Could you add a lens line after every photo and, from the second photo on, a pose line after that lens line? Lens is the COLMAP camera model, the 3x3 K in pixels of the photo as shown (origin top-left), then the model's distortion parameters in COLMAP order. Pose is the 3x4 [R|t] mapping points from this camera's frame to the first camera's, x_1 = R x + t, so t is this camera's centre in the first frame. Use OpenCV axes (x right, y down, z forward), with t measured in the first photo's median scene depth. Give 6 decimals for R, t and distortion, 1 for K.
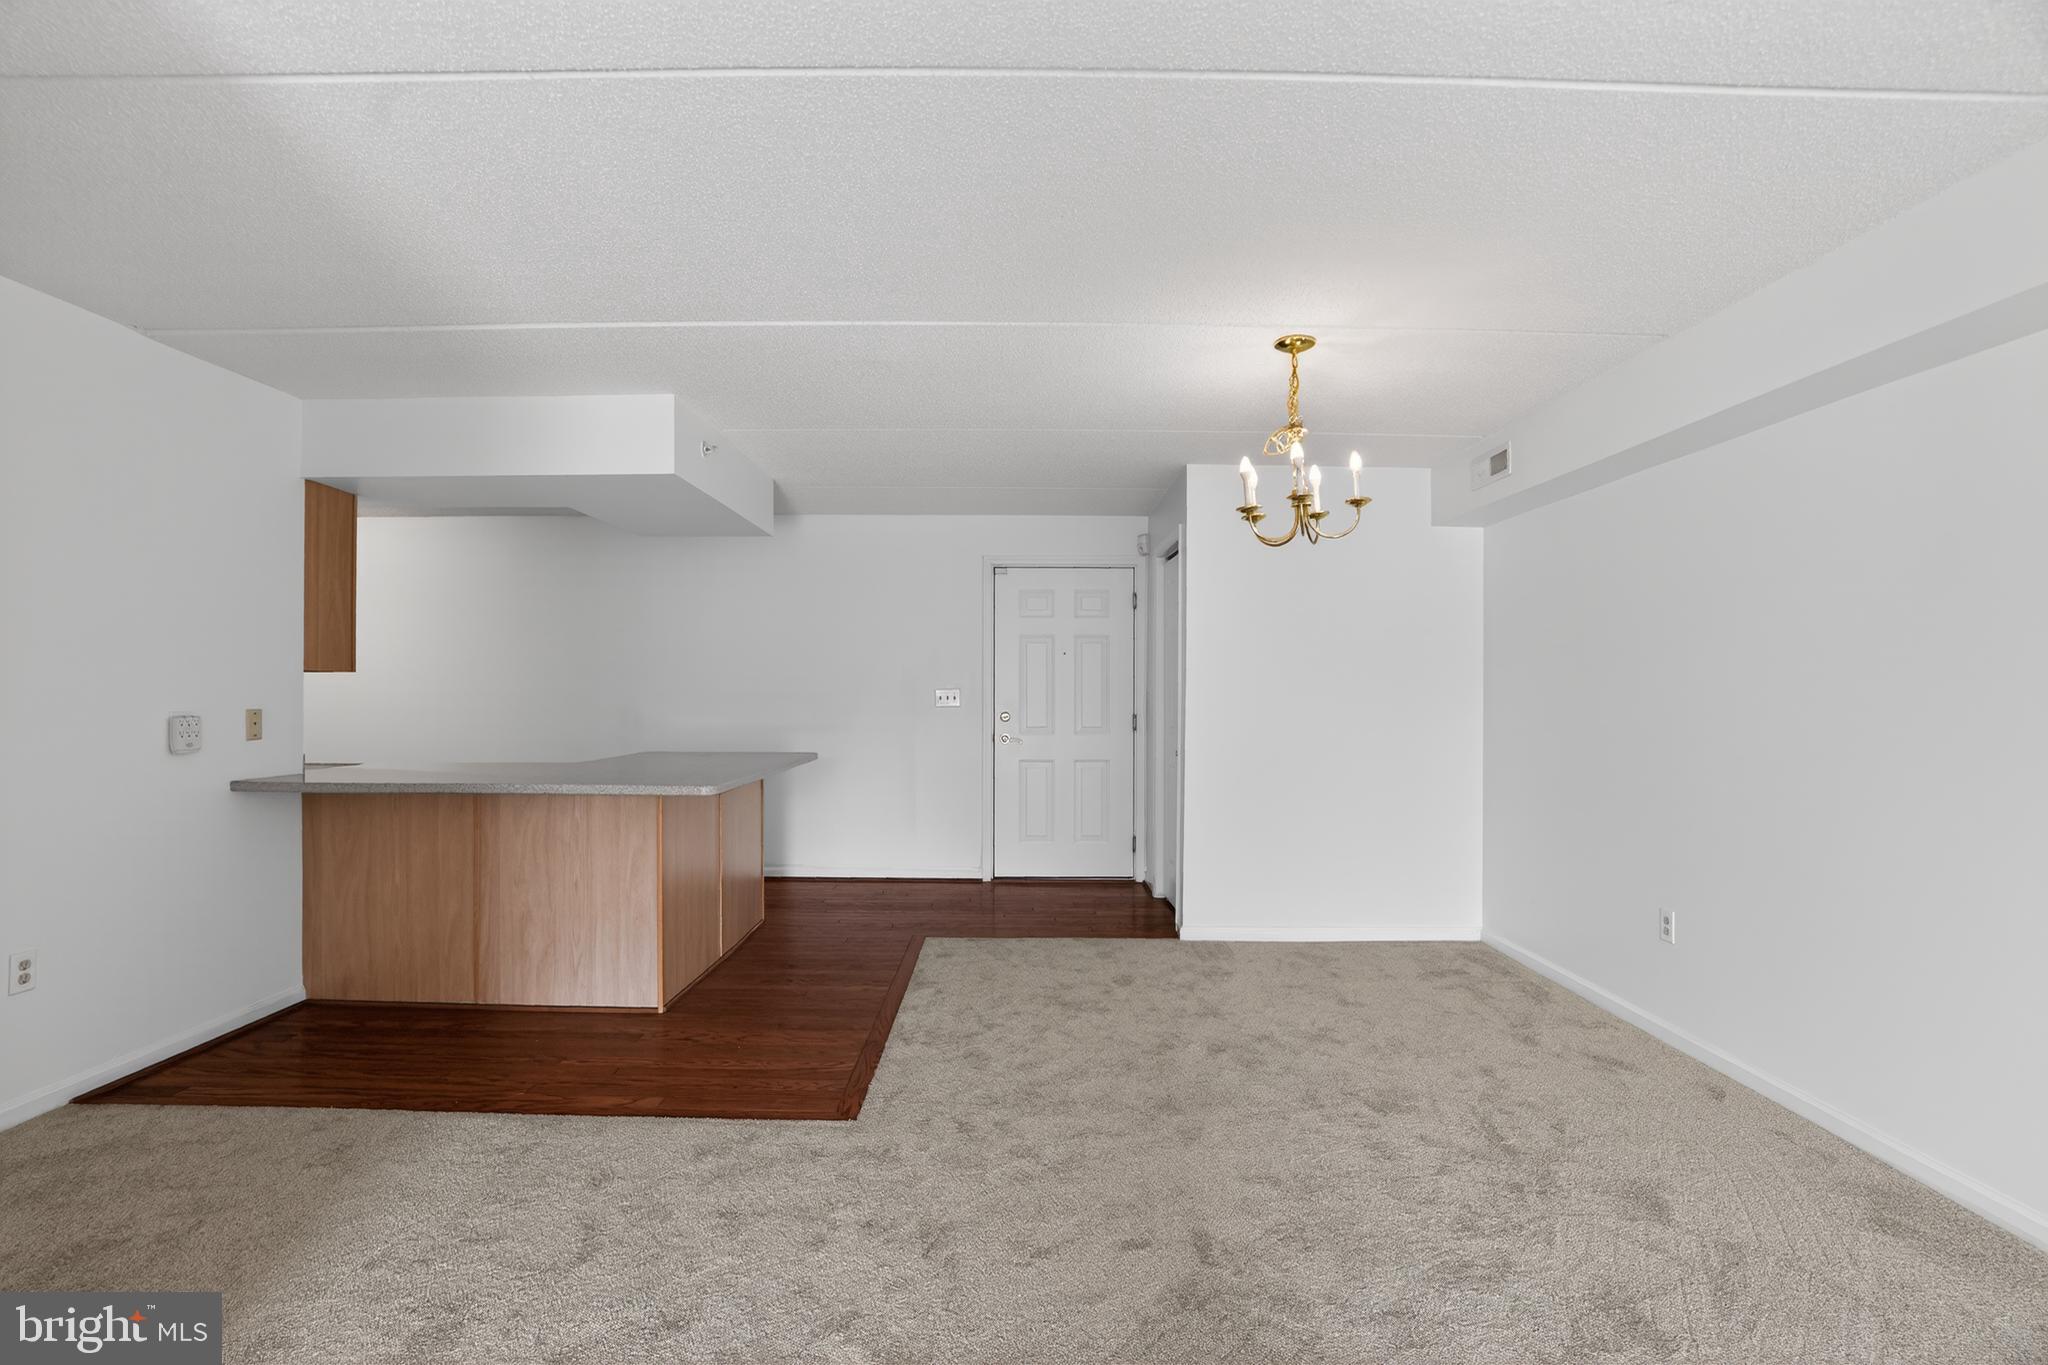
lens RADIAL K [[929.2, 0, 1024.0], [0, 929.2, 682.5], [0, 0, 1]] dist [-0.000528, -0.000100]
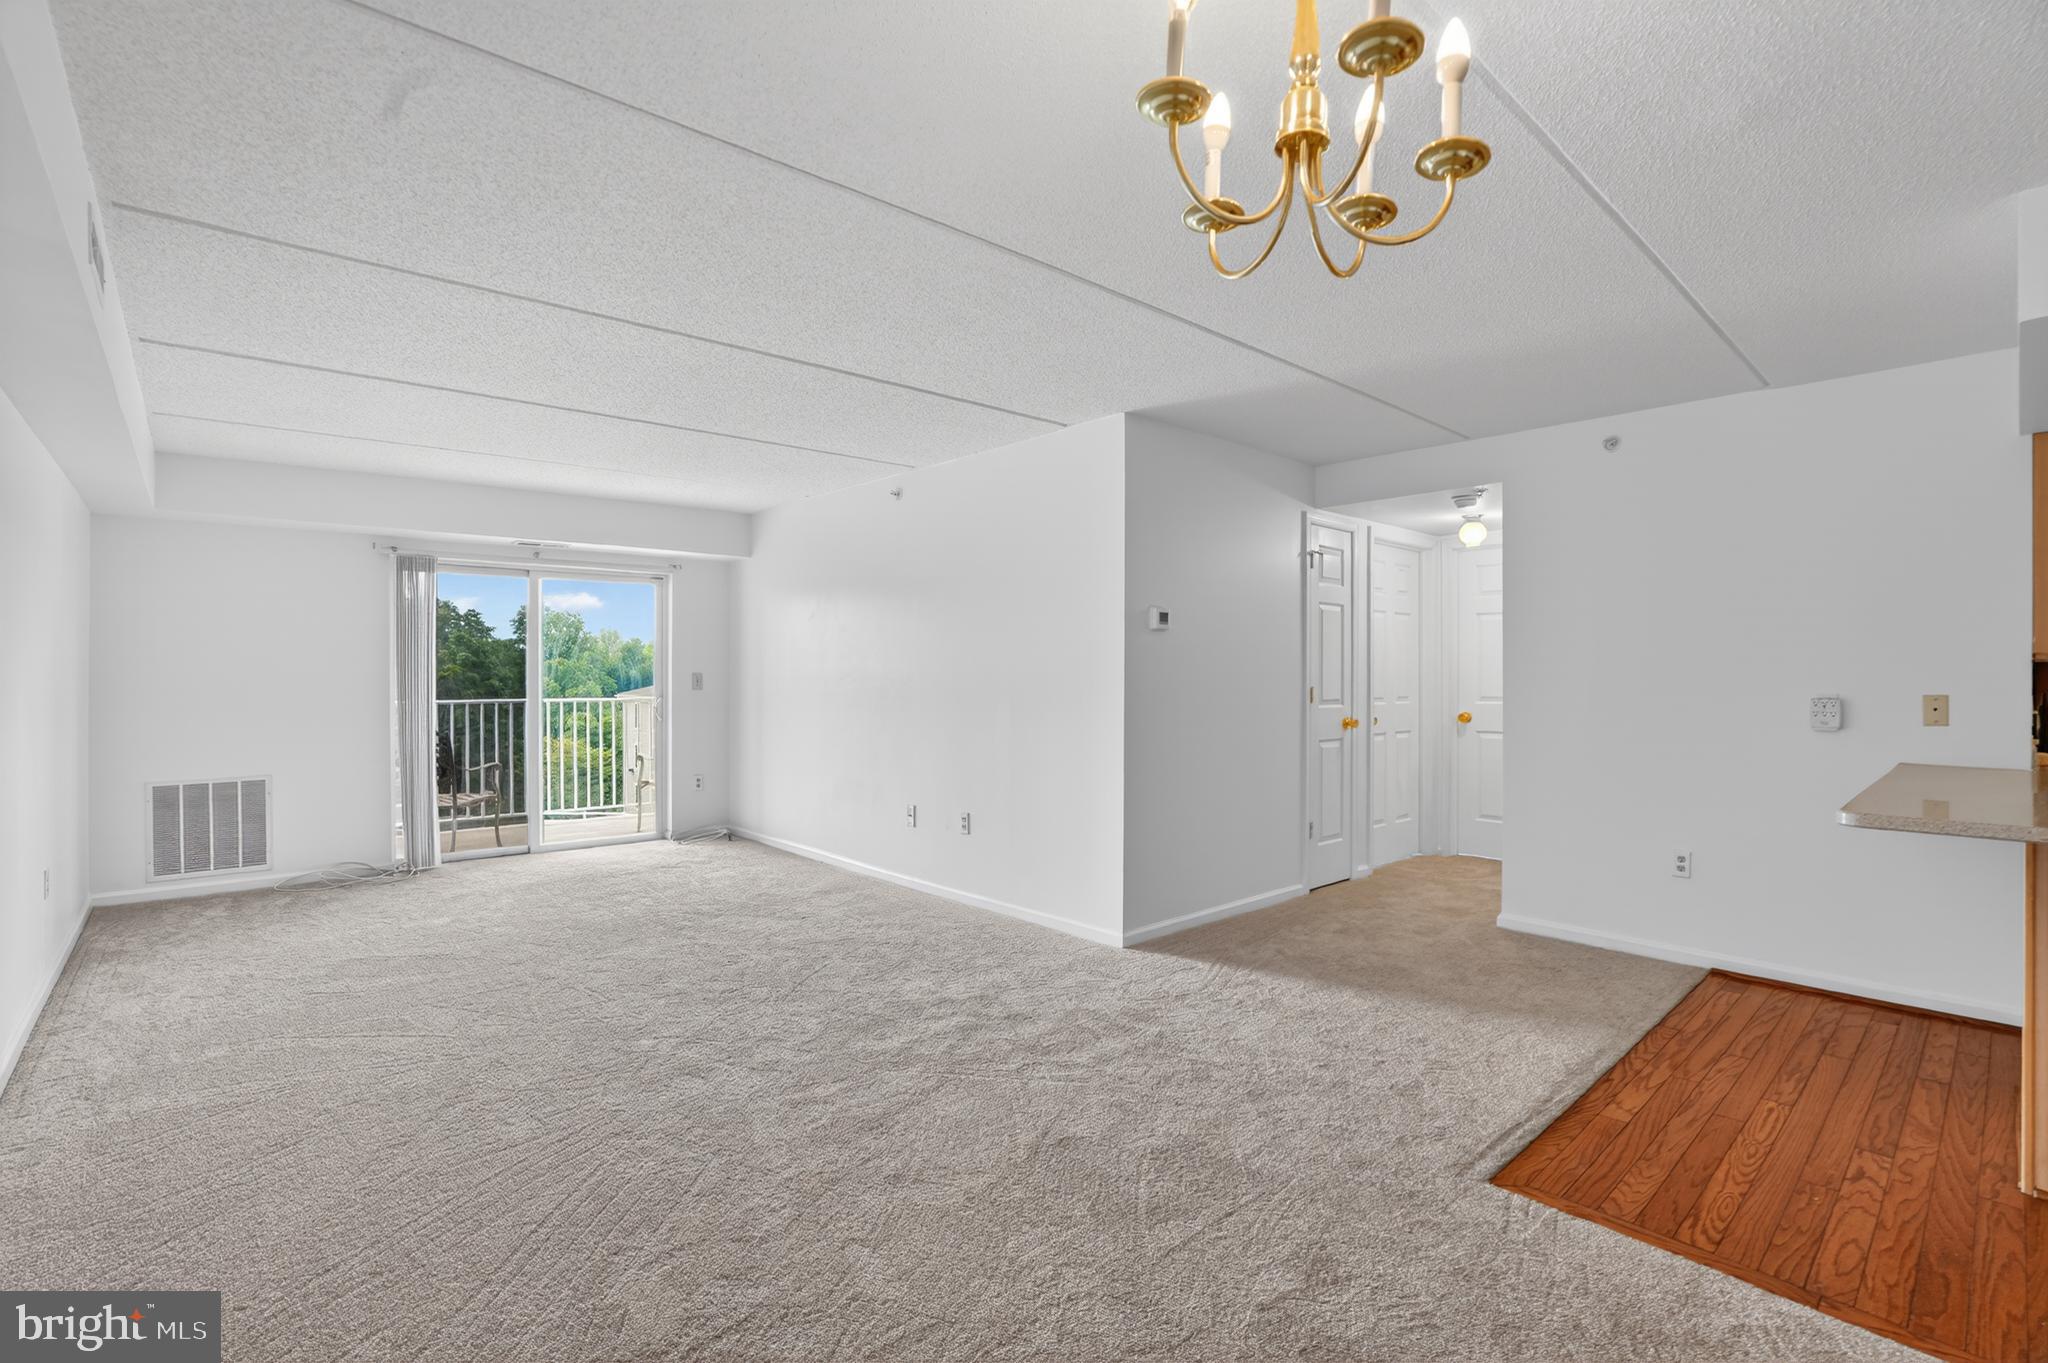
lens RADIAL K [[929.2, 0, 1024.0], [0, 929.2, 681.5], [0, 0, 1]] dist [-0.000528, -0.000100]
pose [[-0.717398, 0.003013, -0.696657, 0.679408], [0.001050, 0.999994, 0.003244, 0.013196], [0.696663, 0.001595, -0.717397, 1.264661]]
